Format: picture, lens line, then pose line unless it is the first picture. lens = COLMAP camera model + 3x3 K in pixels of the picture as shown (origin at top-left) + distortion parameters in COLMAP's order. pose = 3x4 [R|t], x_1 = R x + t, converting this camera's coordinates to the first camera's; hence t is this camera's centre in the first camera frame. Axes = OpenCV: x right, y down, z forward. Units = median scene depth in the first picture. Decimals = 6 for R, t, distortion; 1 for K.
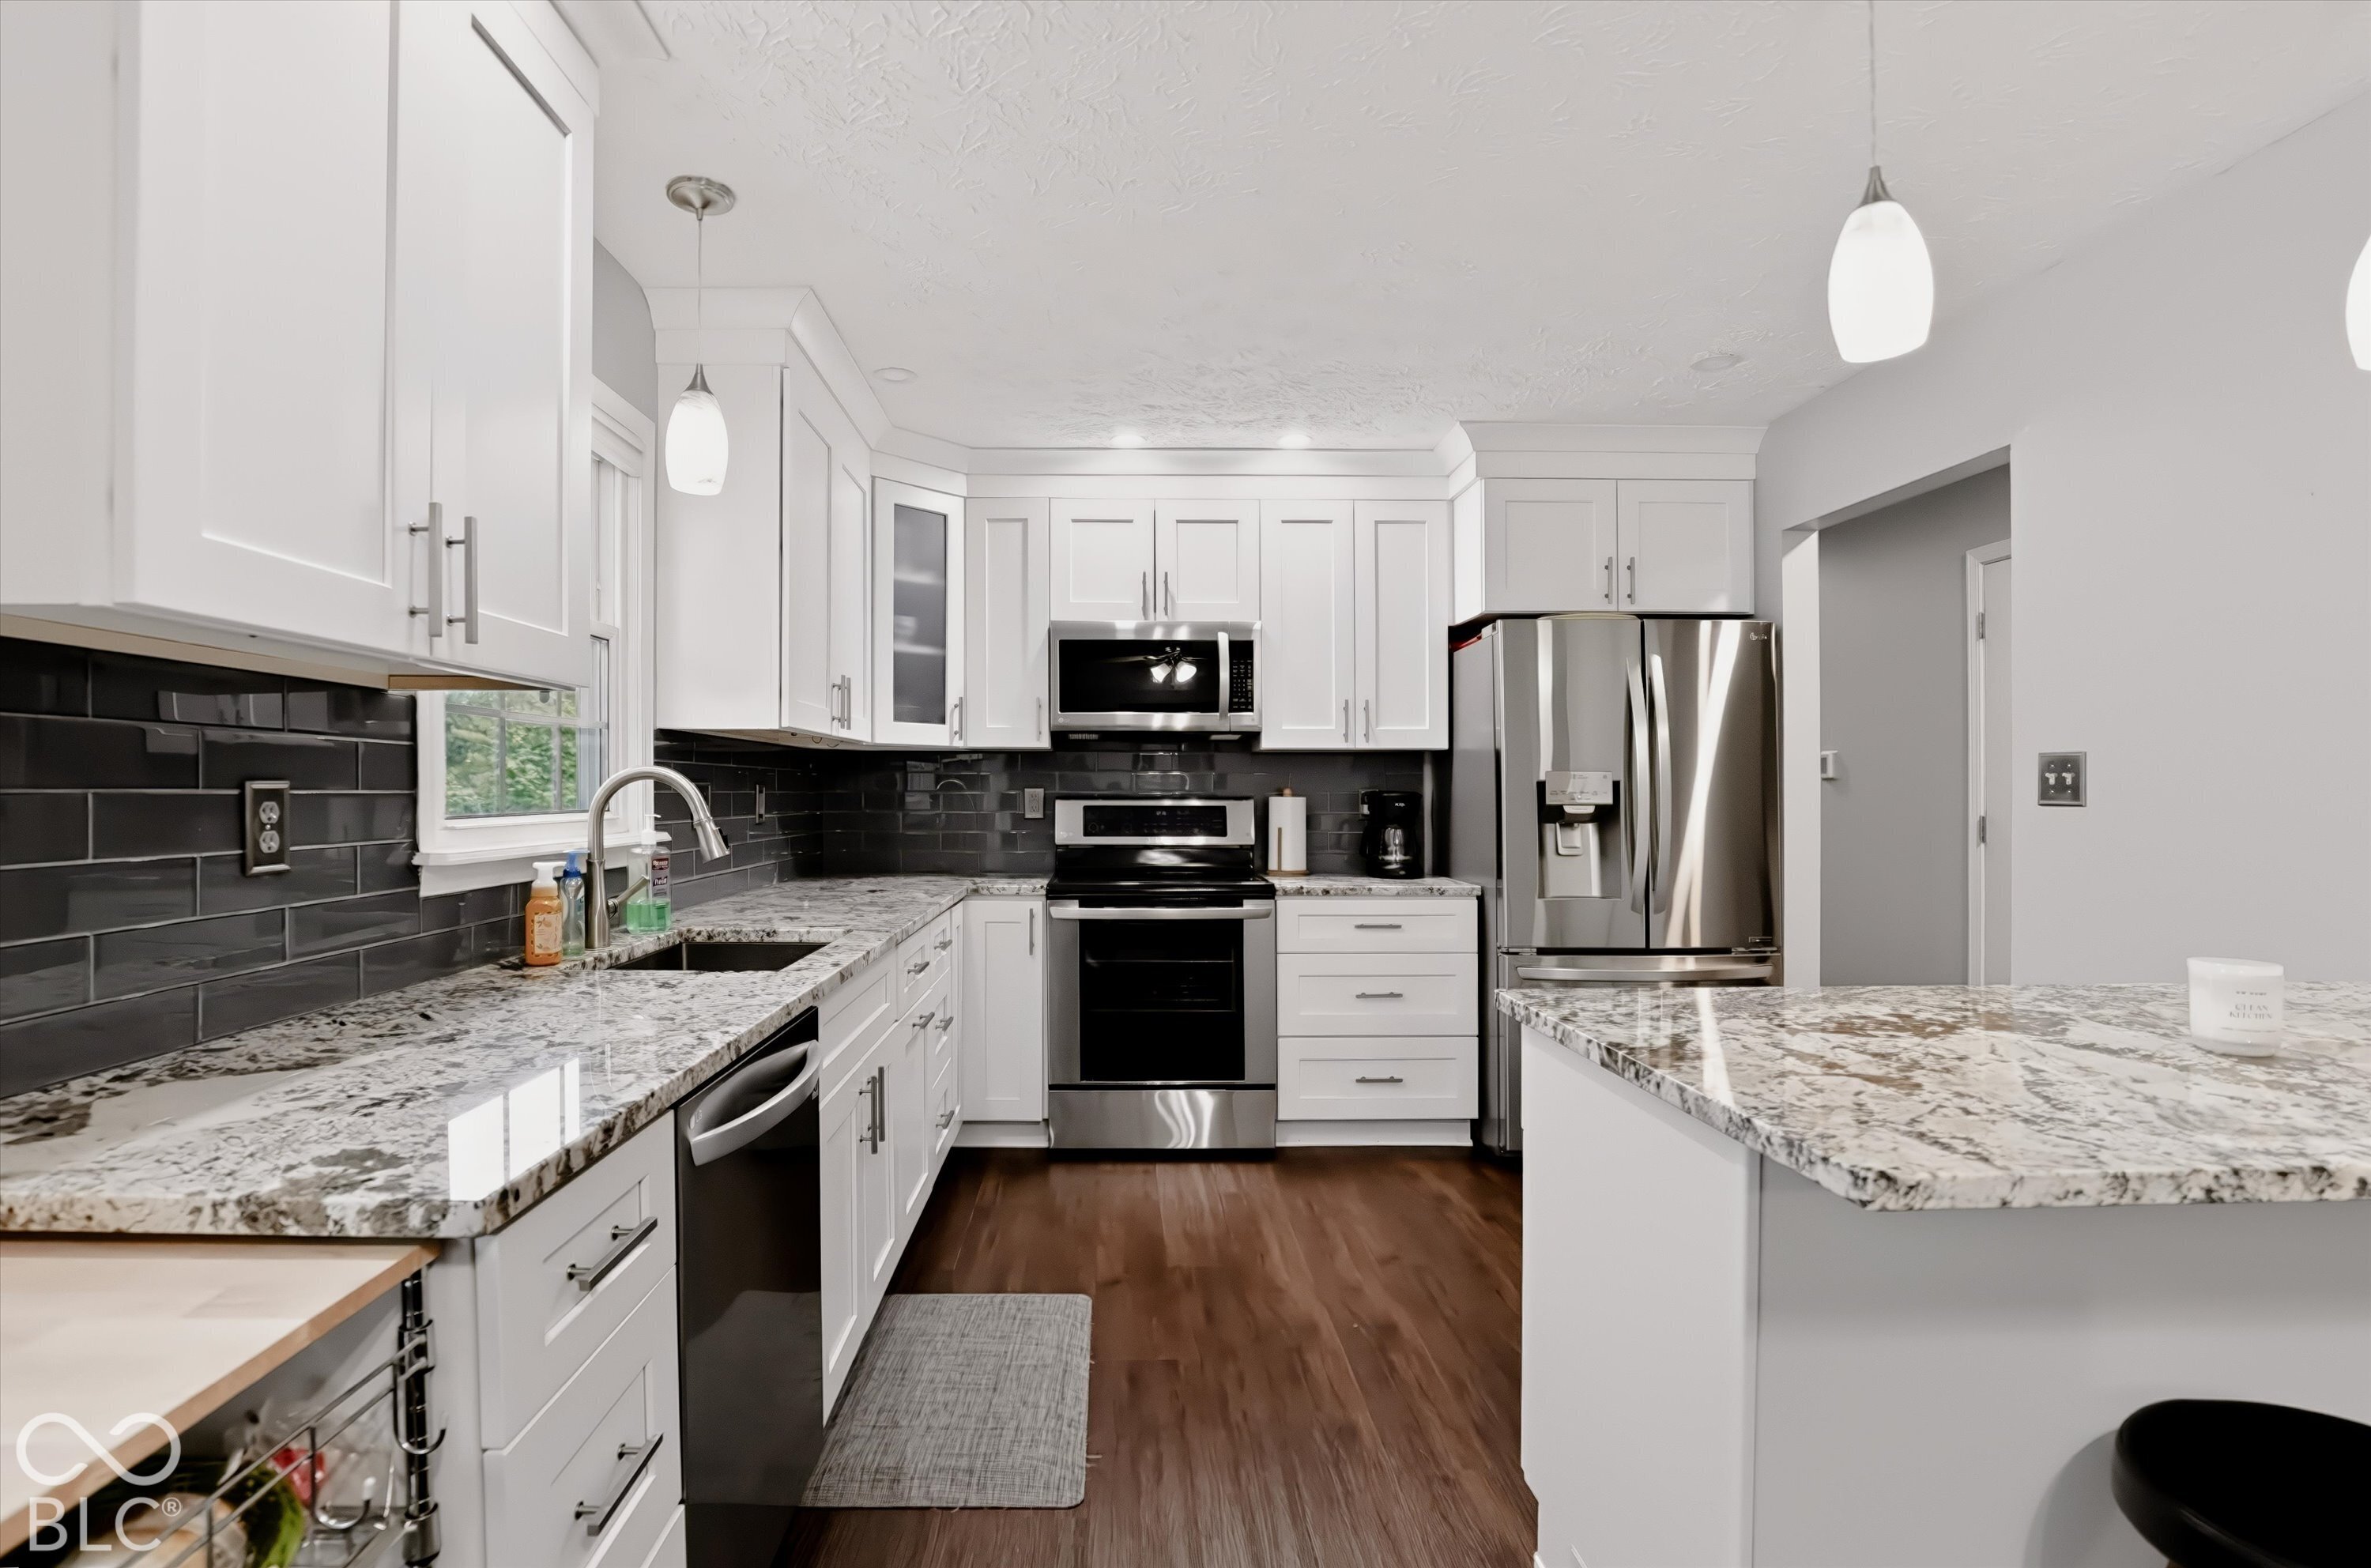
lens RADIAL K [[1099.7, 0, 1172.5], [0, 1099.7, 784.8], [0, 0, 1]] dist [-0.014705, 0.000465]
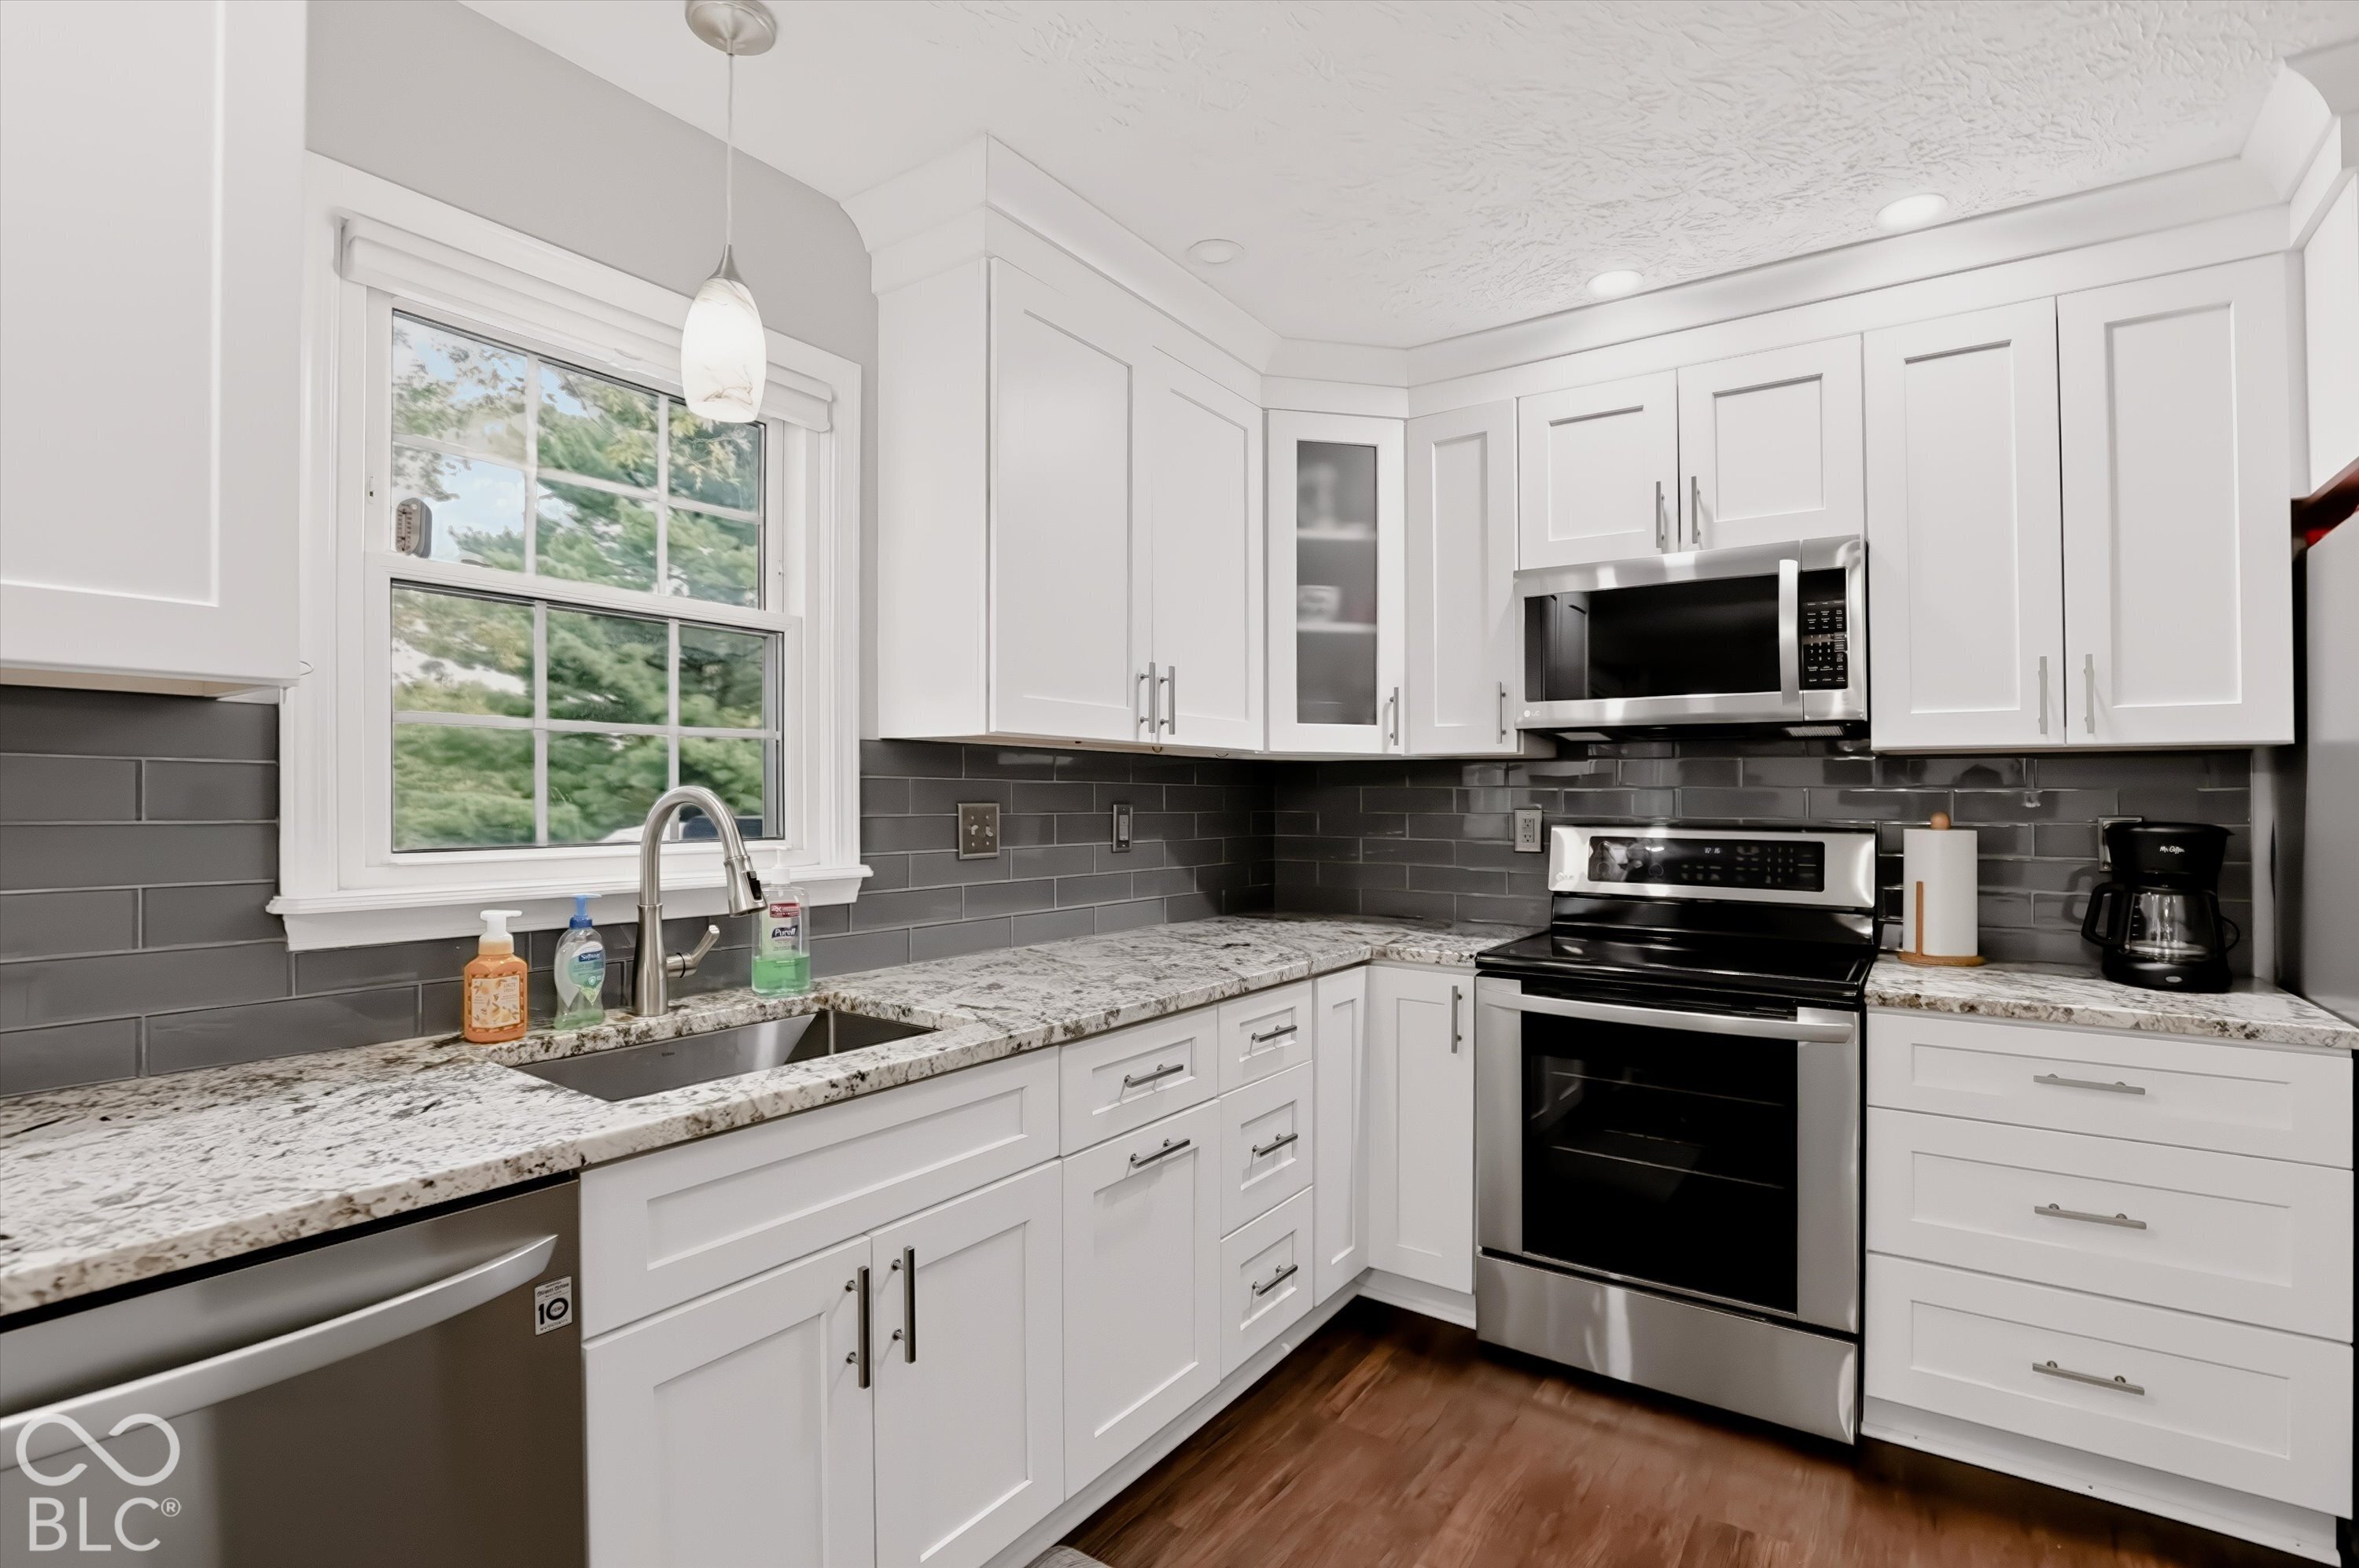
lens RADIAL K [[1116.6, 0, 1220.7], [0, 1116.6, 786.0], [0, 0, 1]] dist [-0.019342, -0.000226]
pose [[0.811903, -0.001112, -0.583792, 0.151152], [-0.003753, 0.999968, -0.007124, -0.007228], [0.583781, 0.007975, 0.811872, 0.319787]]
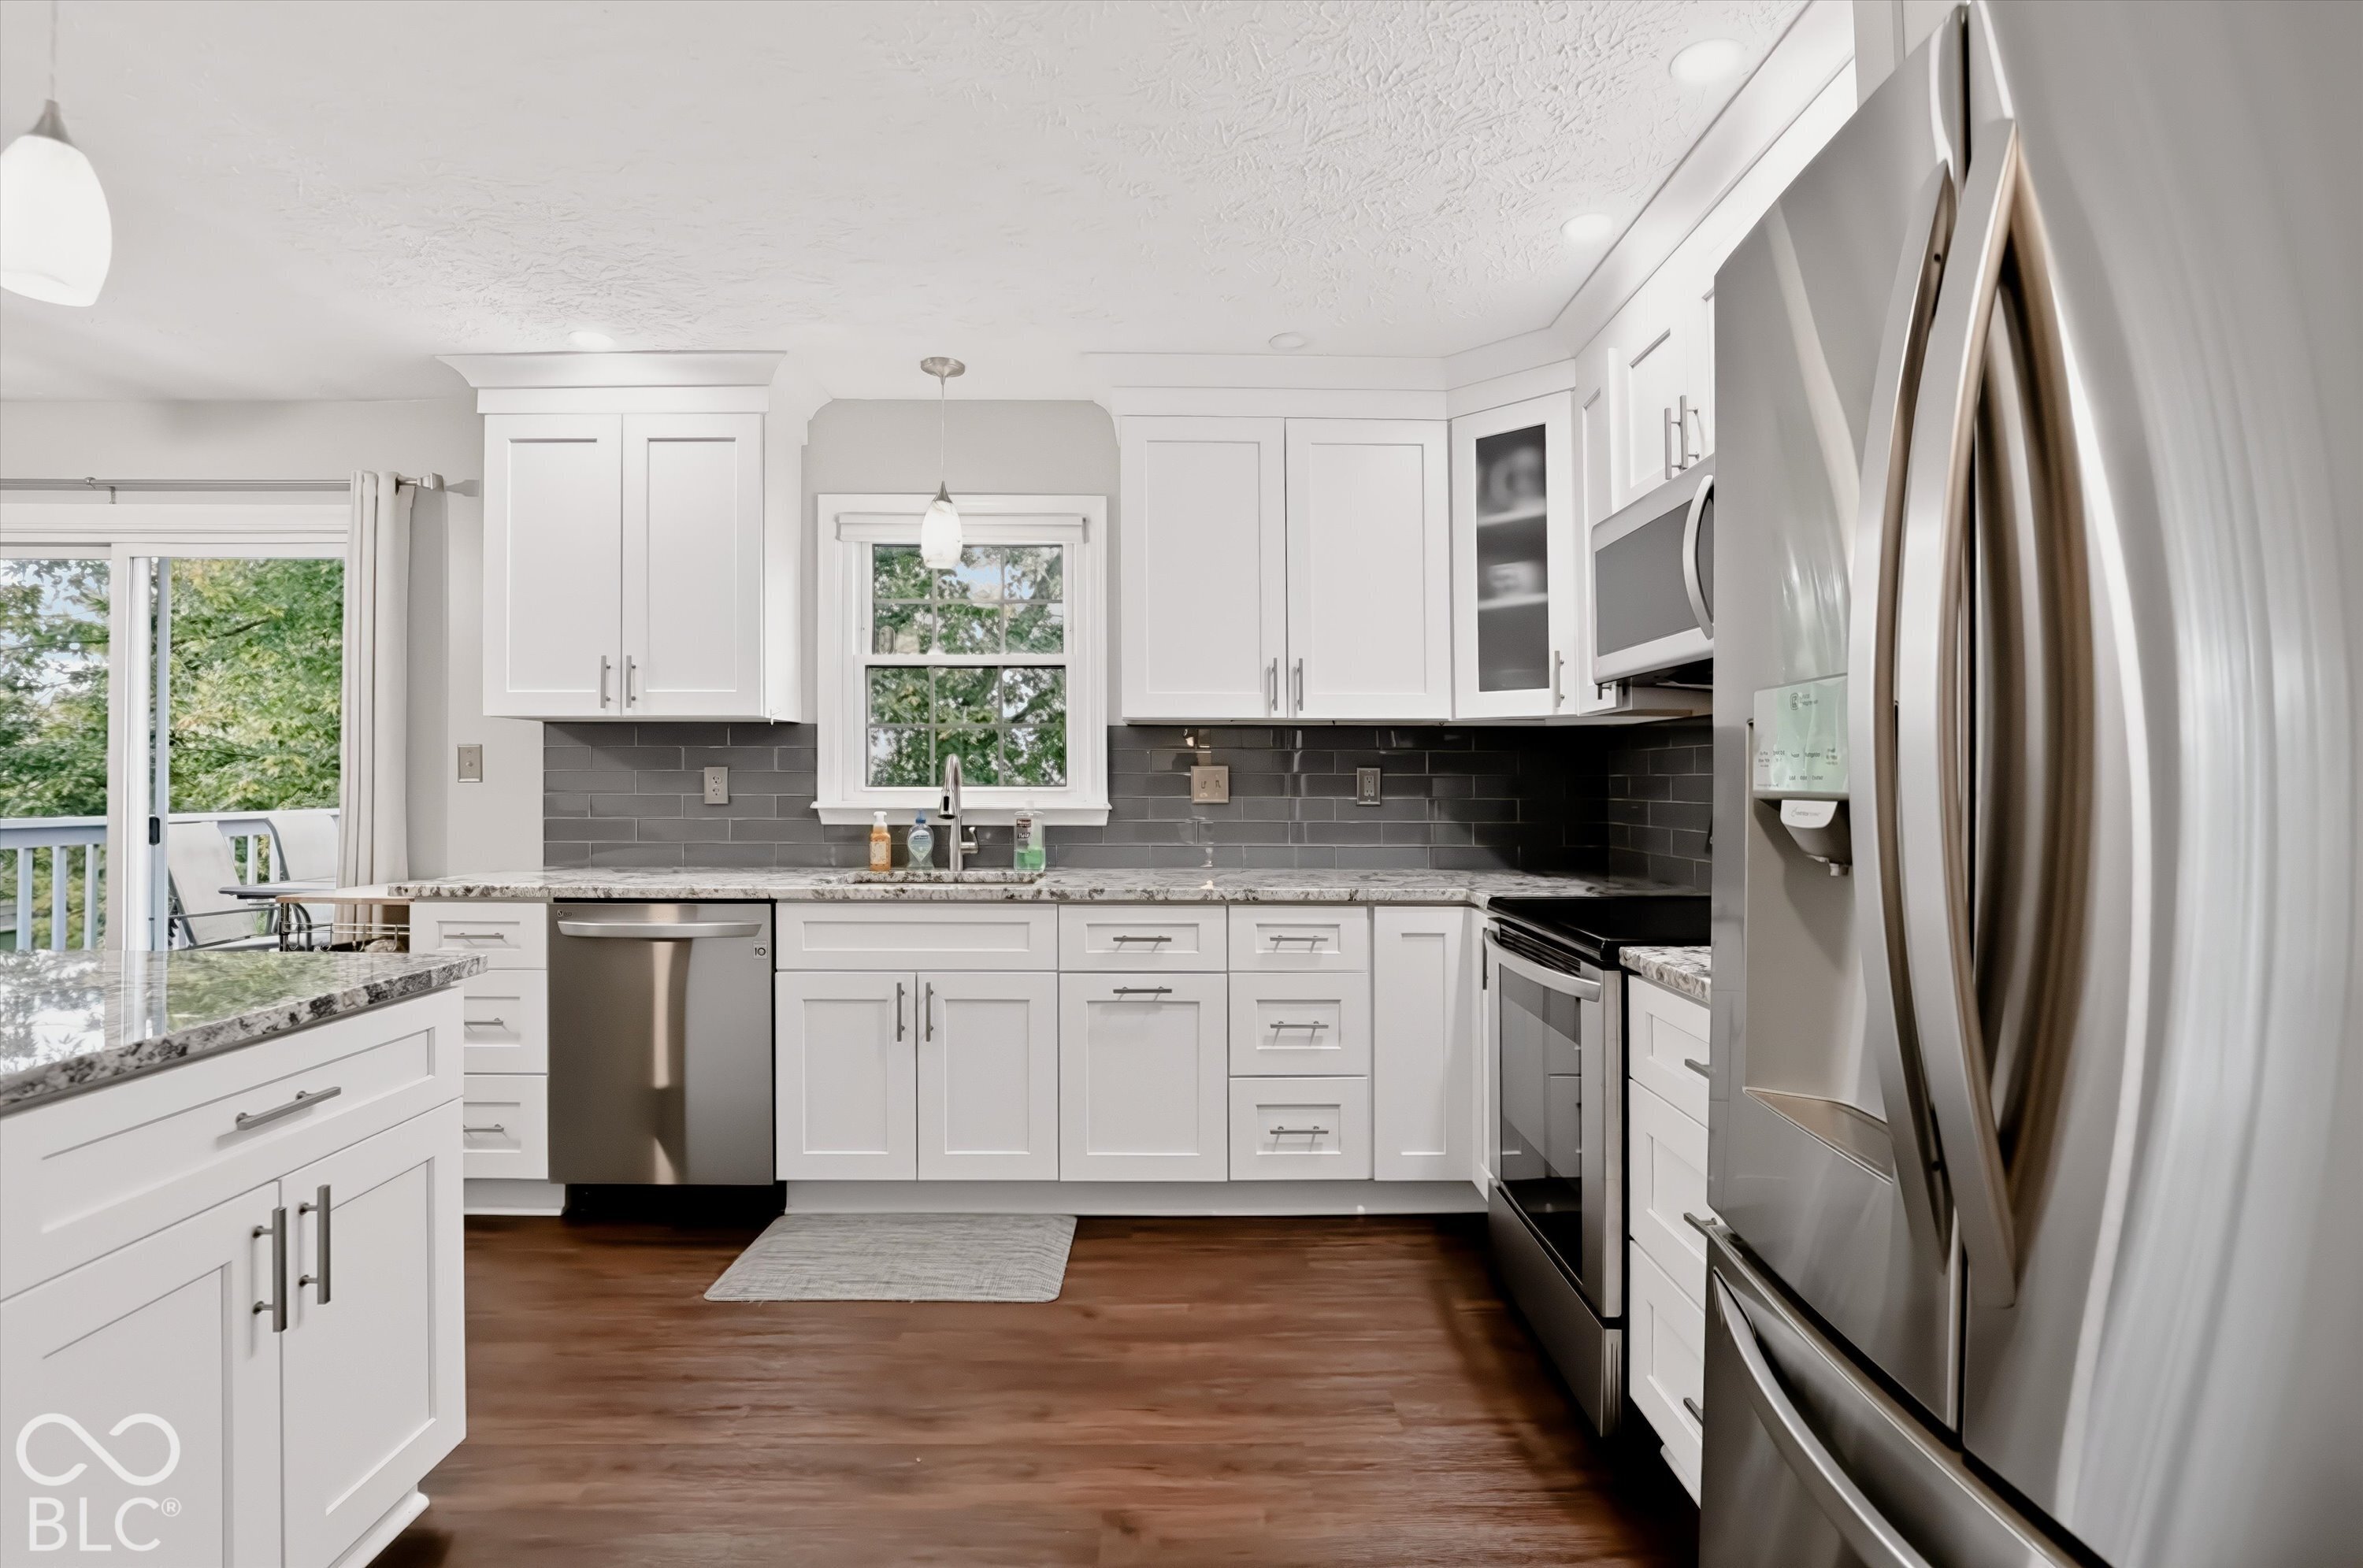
lens RADIAL K [[1118.4, 0, 1169.9], [0, 1118.4, 761.0], [0, 0, 1]] dist [-0.019342, -0.000226]
pose [[-0.013334, -0.017545, -0.999757, 0.587730], [-0.000154, 0.999846, -0.017545, 0.010978], [0.999911, -0.000080, -0.013335, 0.733870]]
